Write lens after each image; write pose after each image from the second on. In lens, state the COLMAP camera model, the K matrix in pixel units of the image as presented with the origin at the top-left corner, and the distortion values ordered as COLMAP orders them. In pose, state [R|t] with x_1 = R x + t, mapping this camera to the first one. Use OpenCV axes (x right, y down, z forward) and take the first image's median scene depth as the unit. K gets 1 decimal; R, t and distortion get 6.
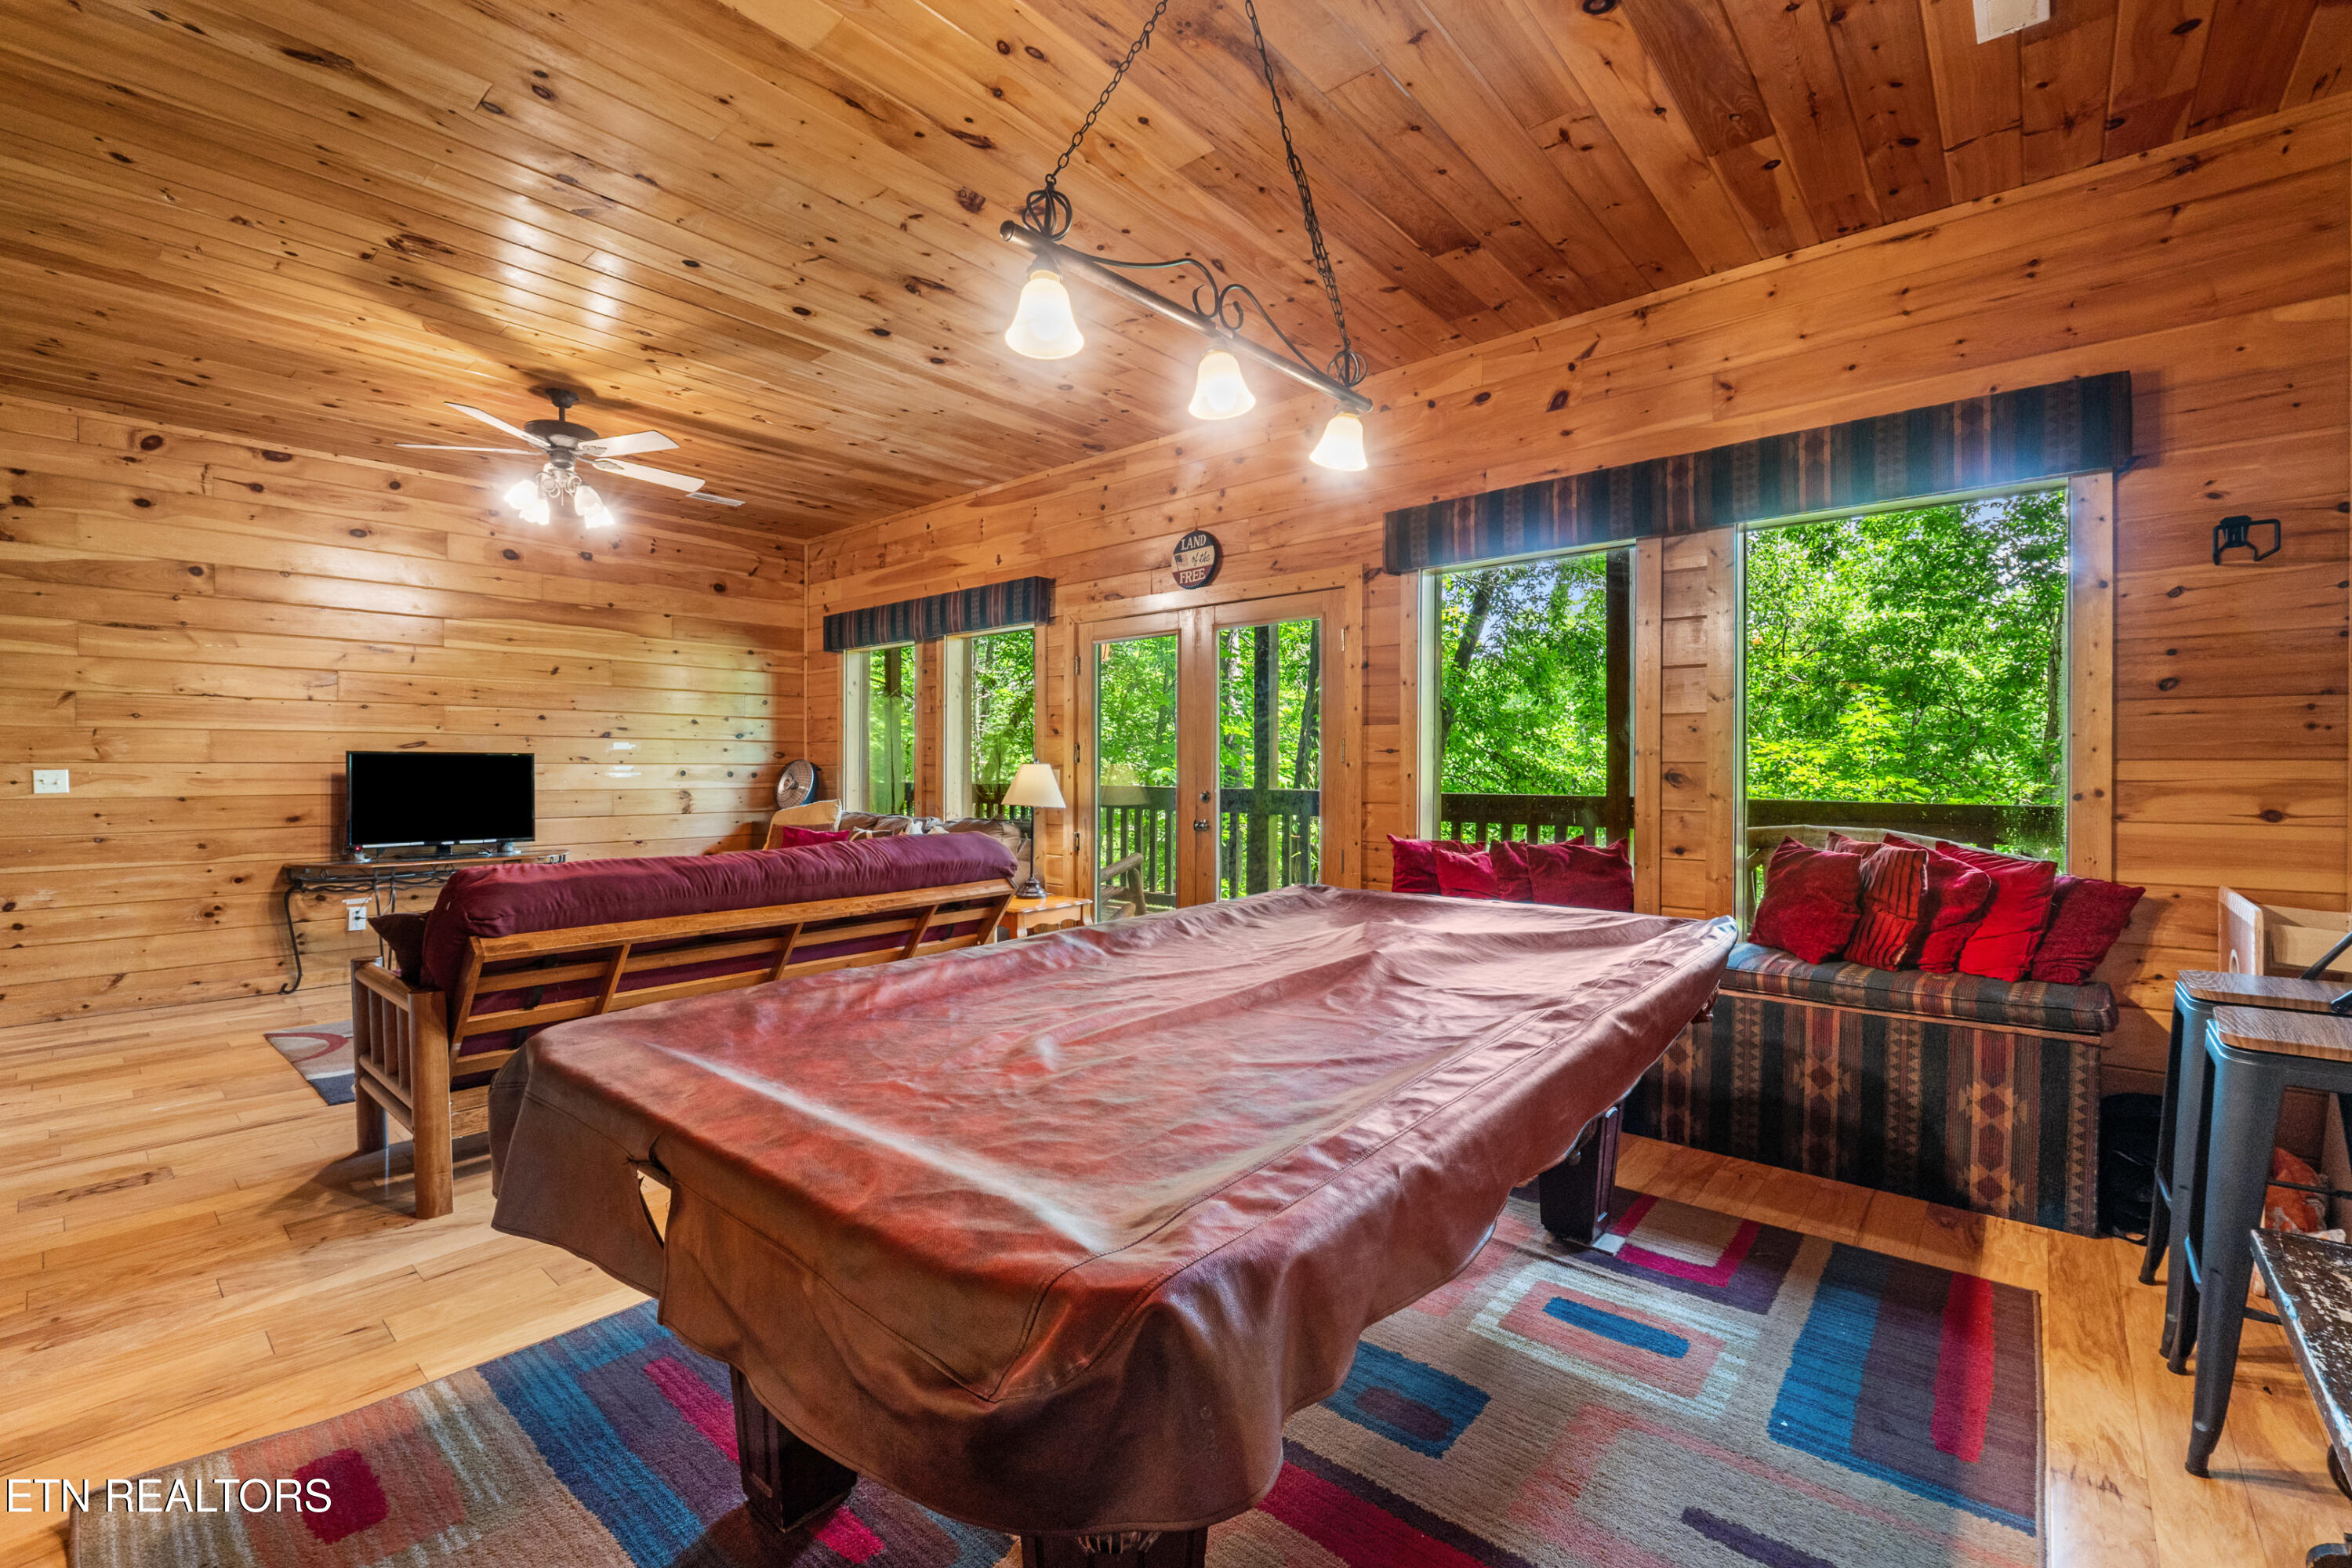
lens RADIAL K [[986.4, 0, 1172.4], [0, 986.4, 767.5], [0, 0, 1]] dist [-0.009135, 0.000283]
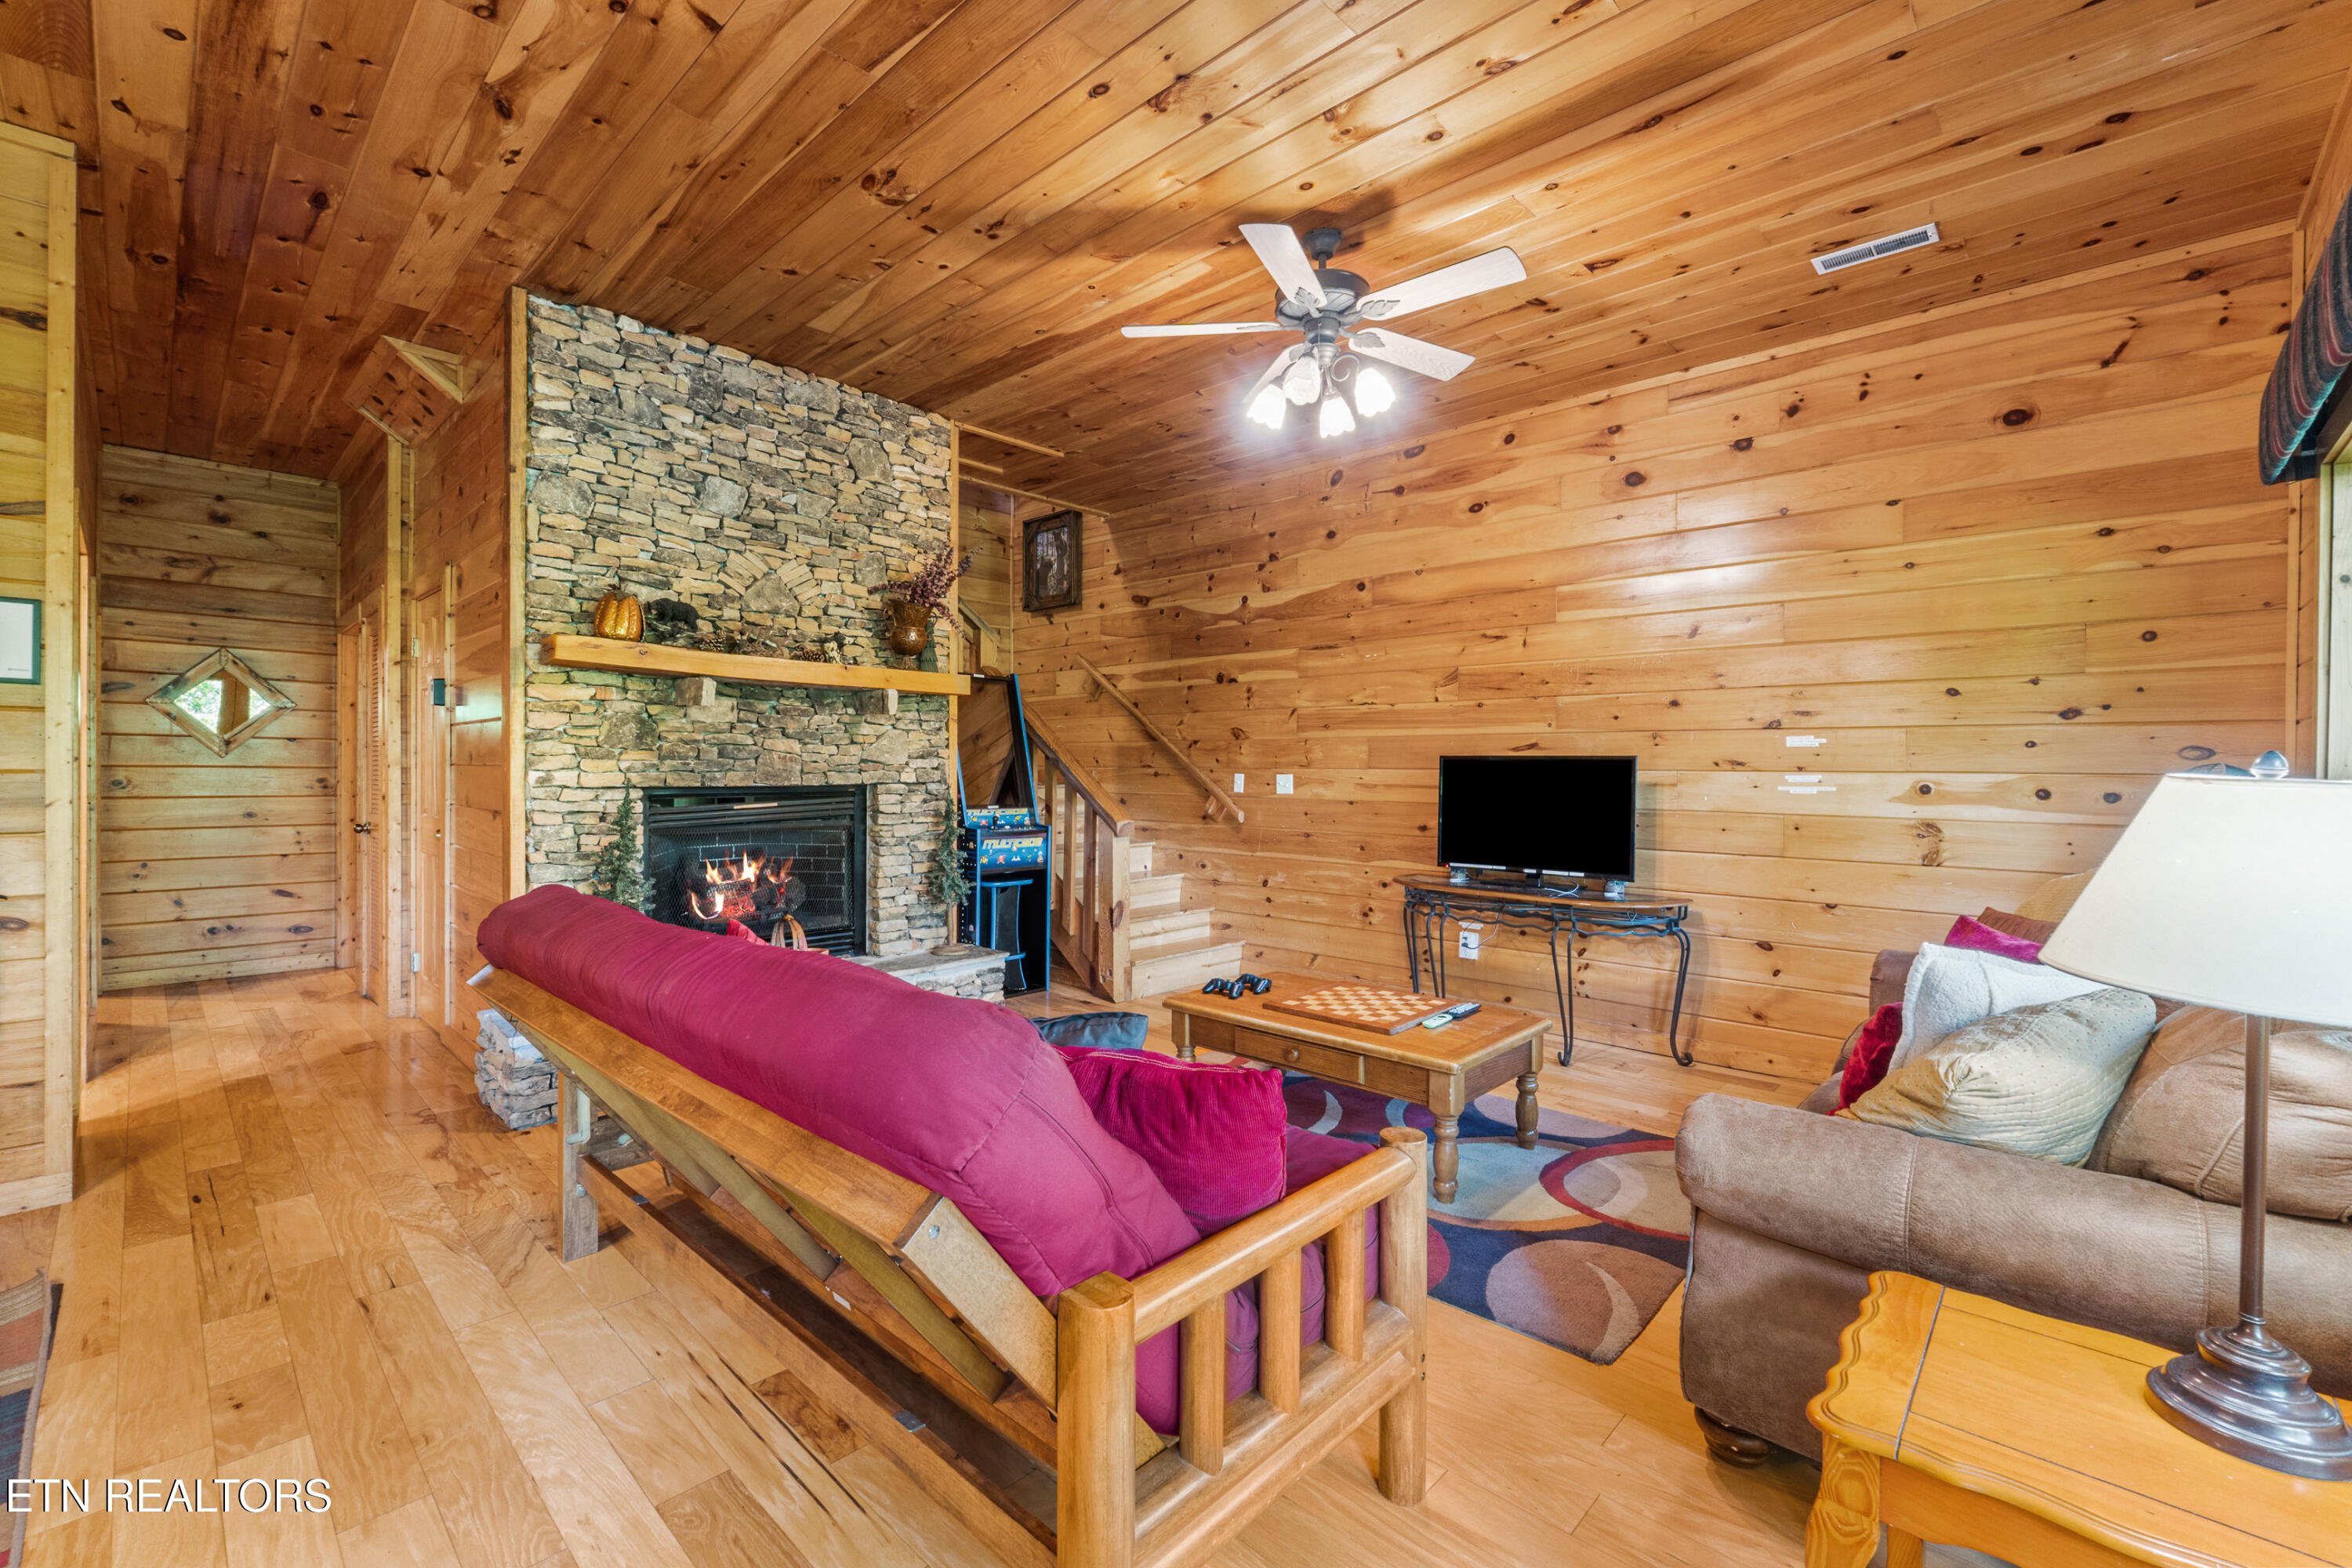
lens RADIAL K [[986.4, 0, 1172.4], [0, 986.4, 767.5], [0, 0, 1]] dist [-0.009135, 0.000283]
pose [[-0.050162, -0.001429, -0.998740, 0.061891], [-0.008499, 0.999963, -0.001004, -0.002671], [0.998705, 0.008438, -0.050172, 0.713720]]
